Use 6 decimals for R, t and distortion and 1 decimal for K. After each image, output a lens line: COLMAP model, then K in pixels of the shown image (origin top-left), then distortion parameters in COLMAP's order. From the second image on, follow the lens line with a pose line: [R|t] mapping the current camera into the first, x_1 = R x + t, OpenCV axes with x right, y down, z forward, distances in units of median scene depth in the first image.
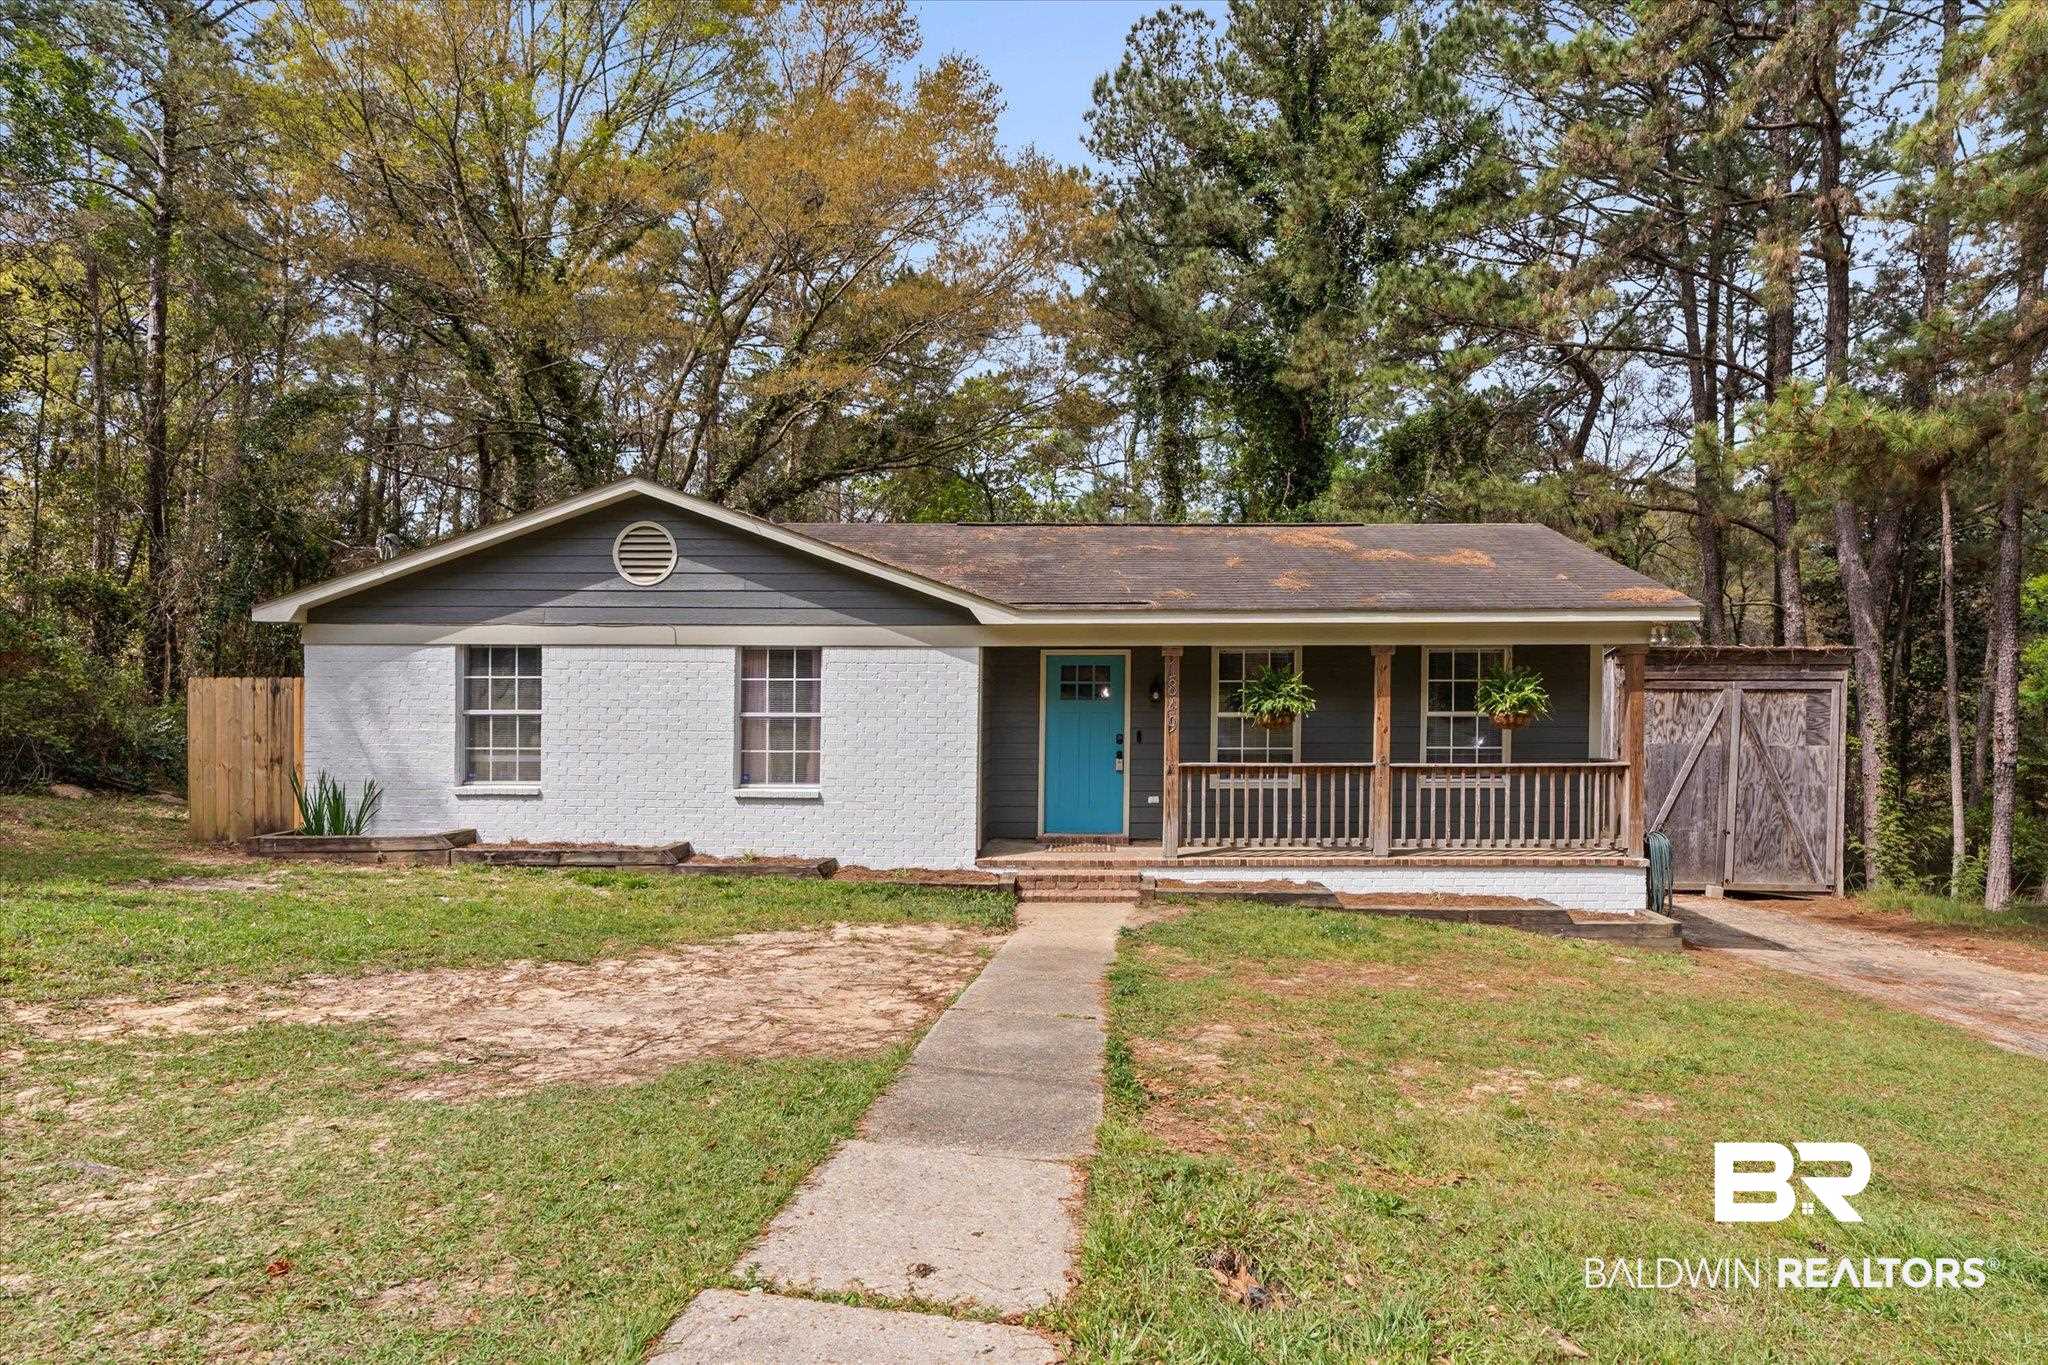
lens RADIAL K [[911.8, 0, 1024.0], [0, 911.8, 682.5], [0, 0, 1]] dist [-0.000217, 0.000131]
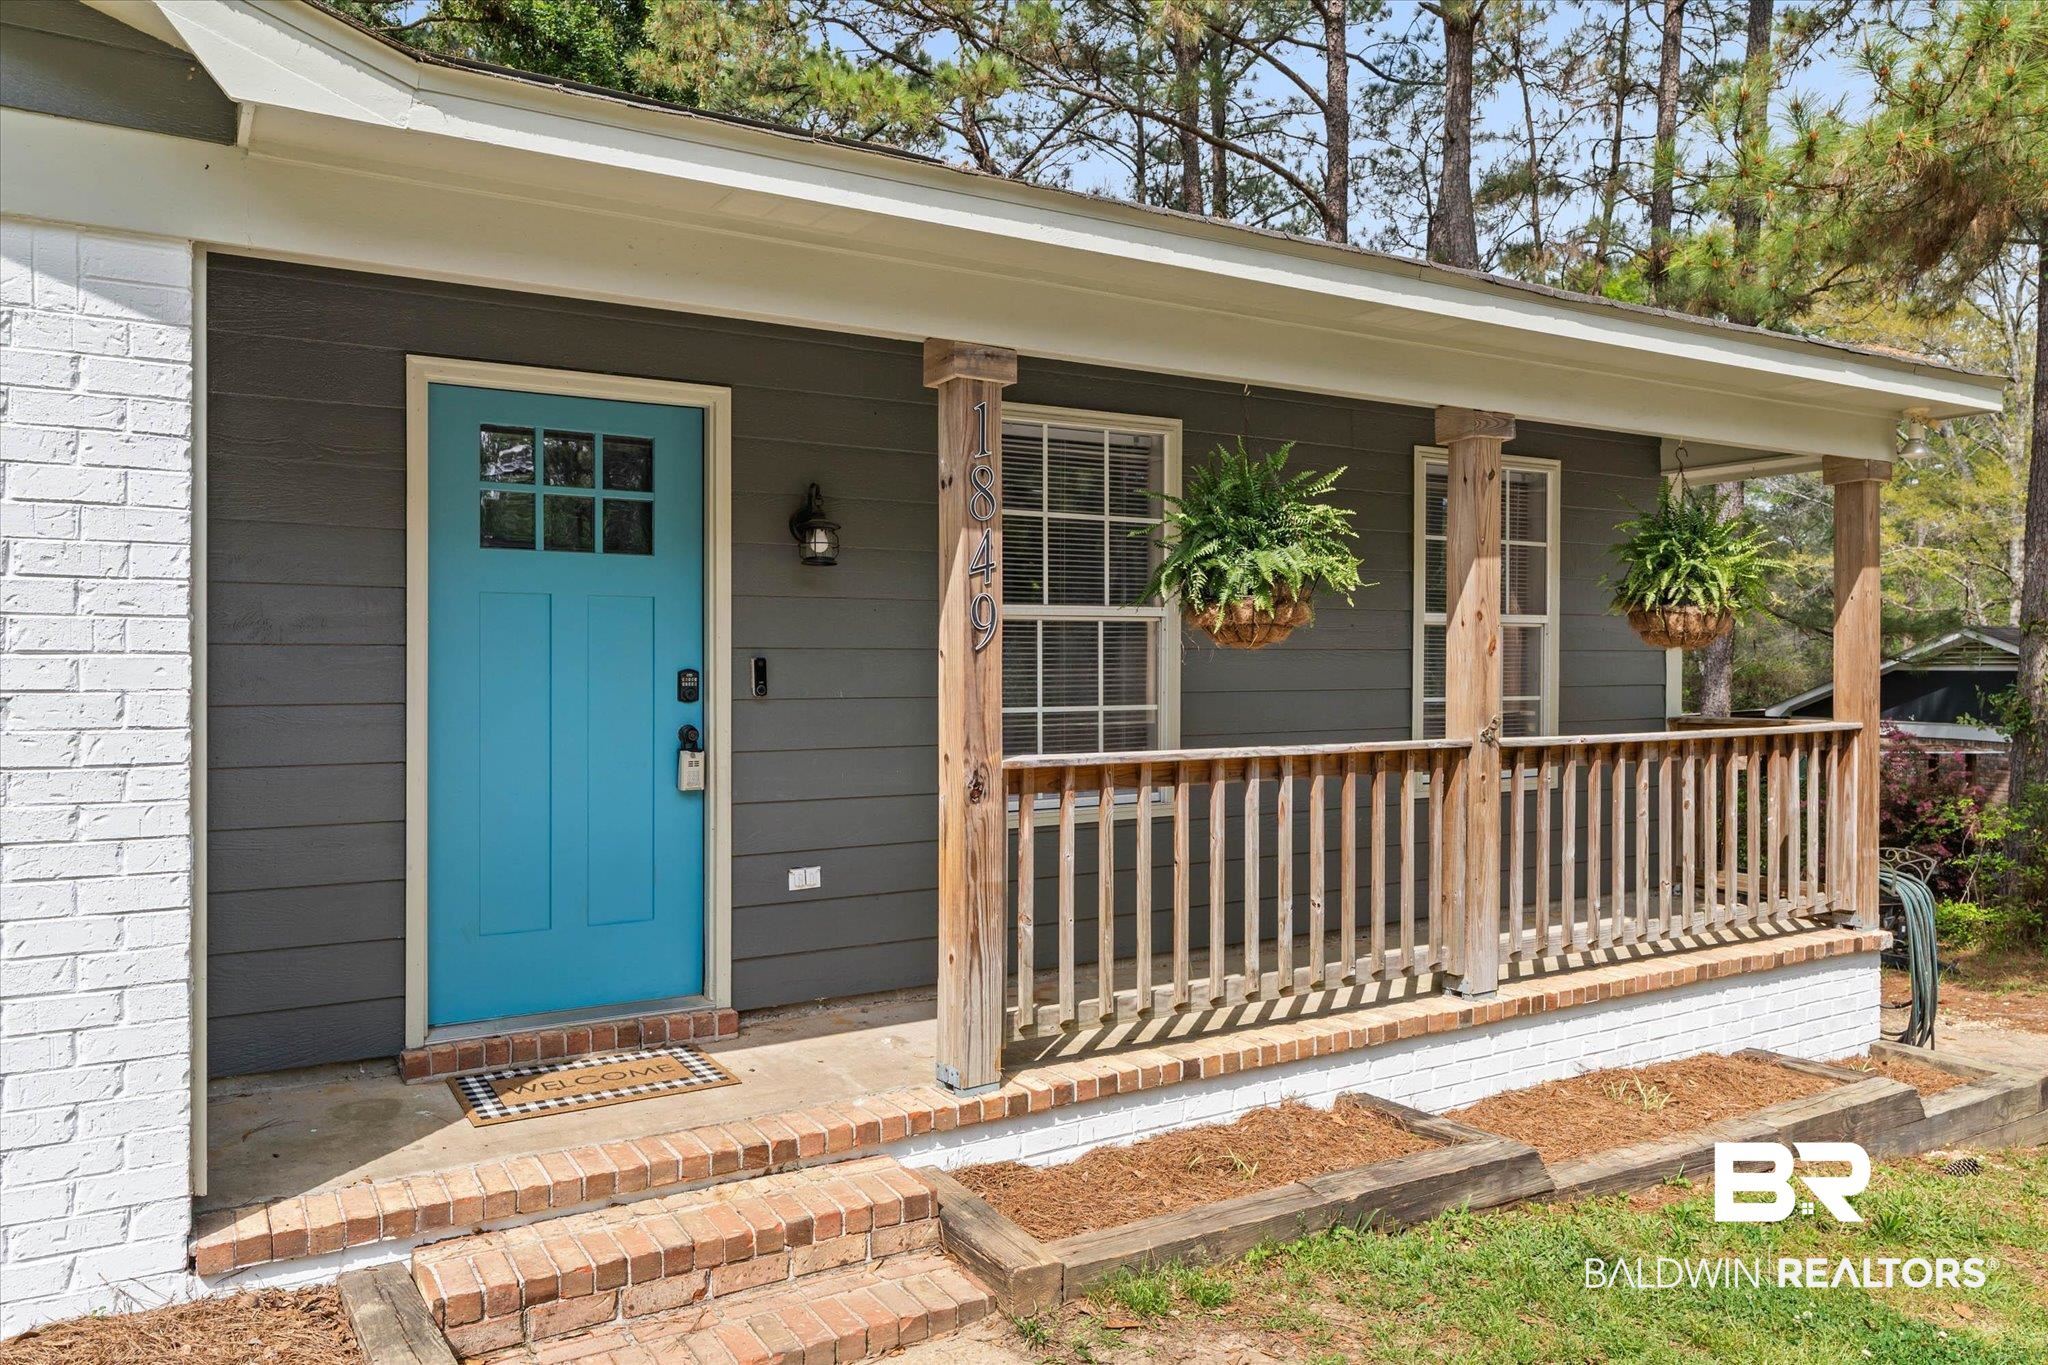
lens RADIAL K [[1463.9, 0, 1024.0], [0, 1463.9, 682.5], [0, 0, 1]] dist [-0.007200, 0.000194]
pose [[0.828332, -0.002813, 0.560230, -0.075706], [-0.011512, 0.999691, 0.022040, 0.052457], [-0.560119, -0.024705, 0.828044, 0.579526]]
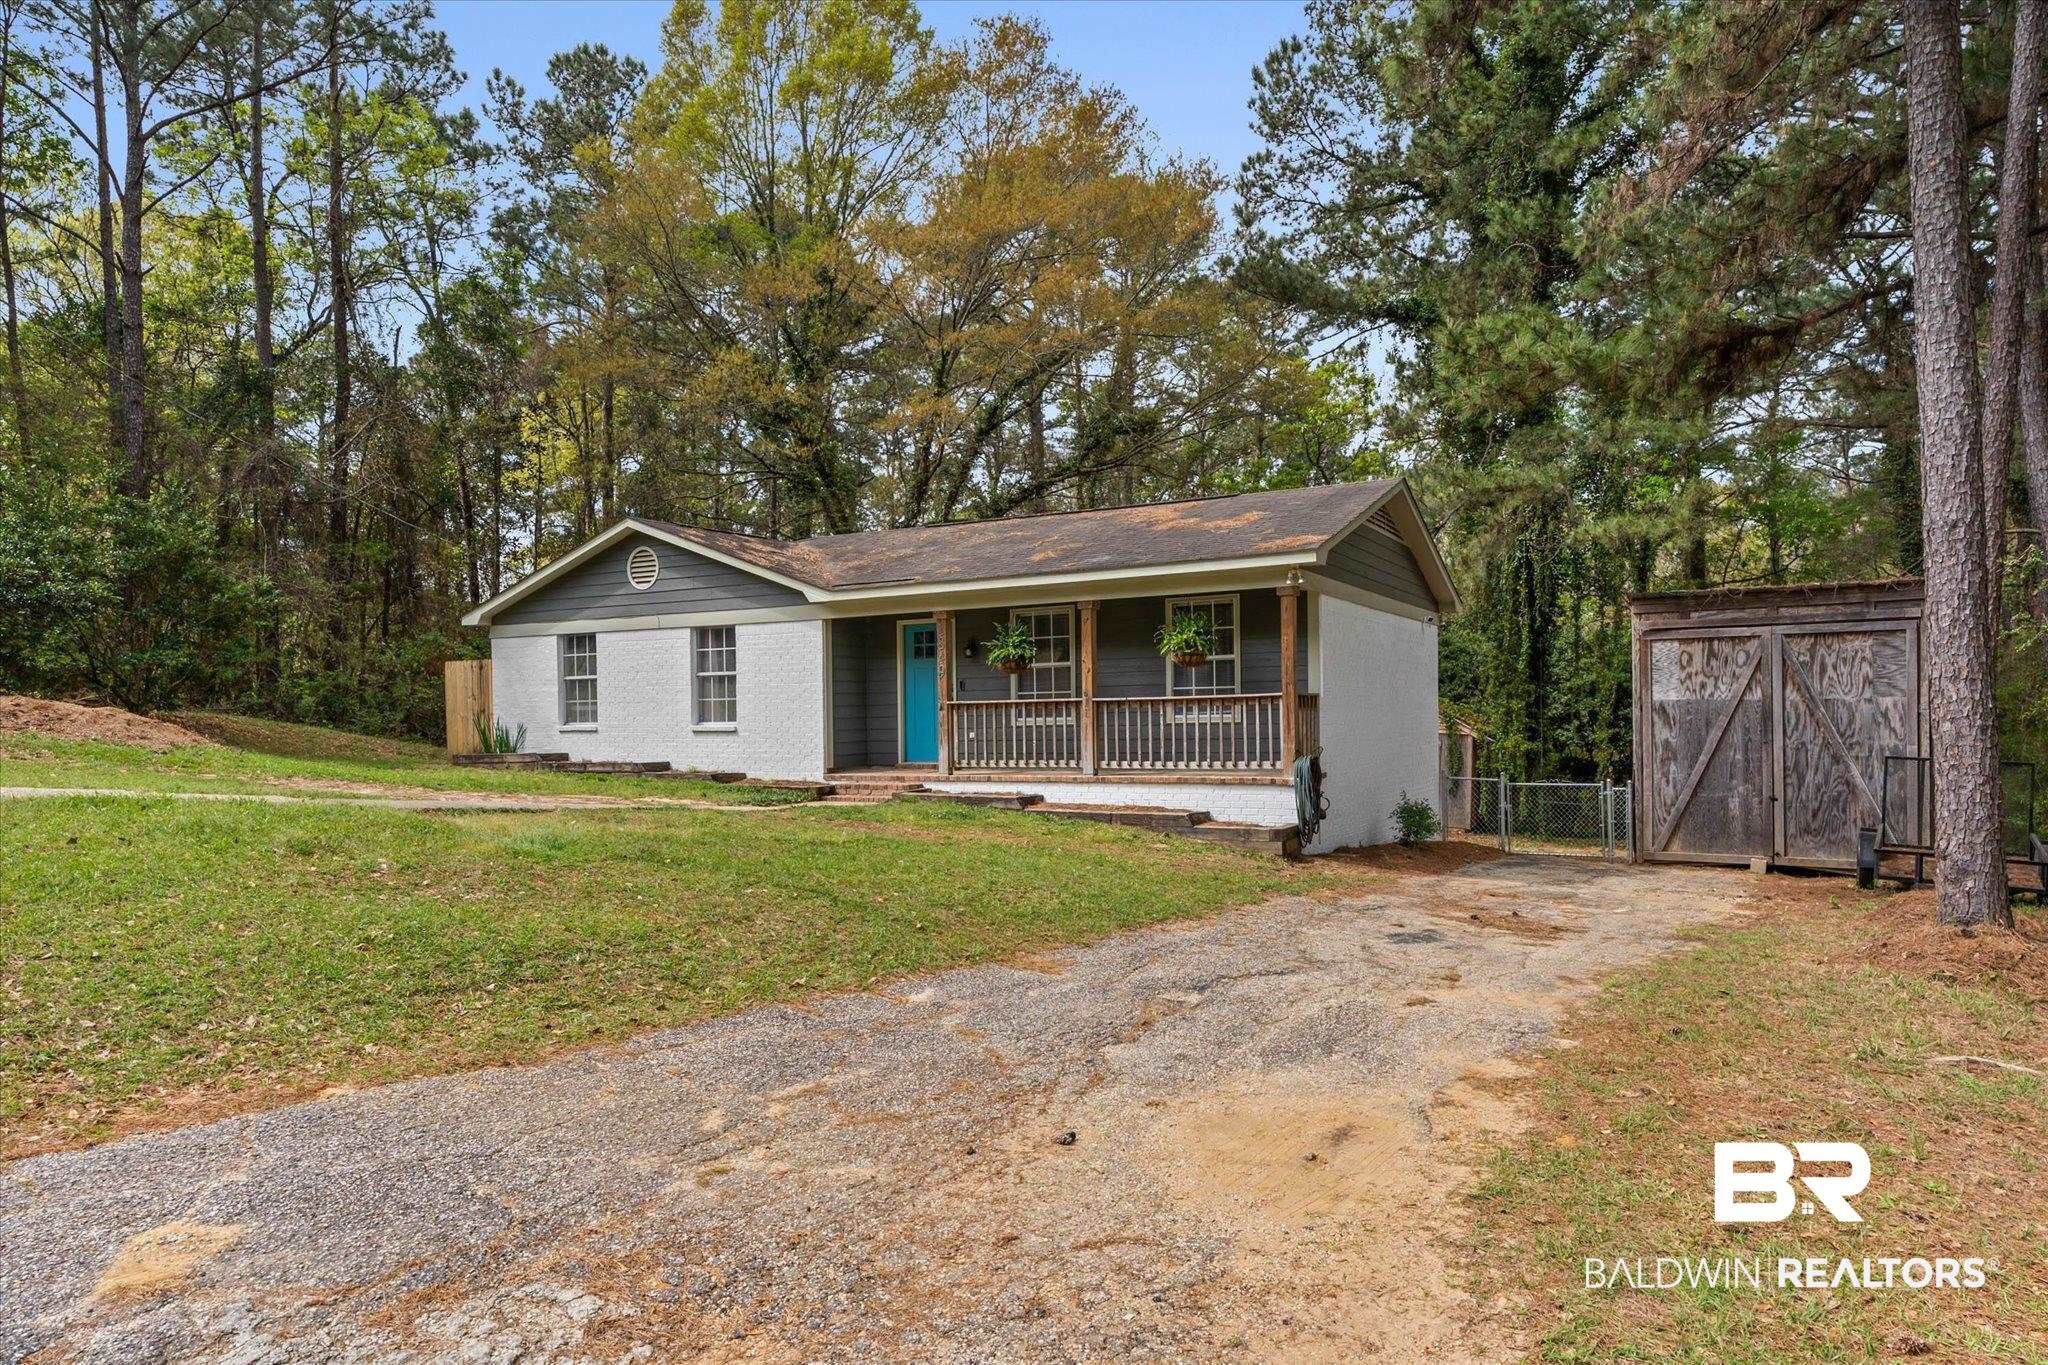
lens RADIAL K [[933.2, 0, 1024.0], [0, 933.2, 682.5], [0, 0, 1]] dist [-0.005210, 0.001635]
pose [[0.921023, -0.022685, -0.388846, 0.741711], [0.022048, 0.999738, -0.006099, 0.068580], [0.388883, -0.002956, 0.921282, -0.166501]]
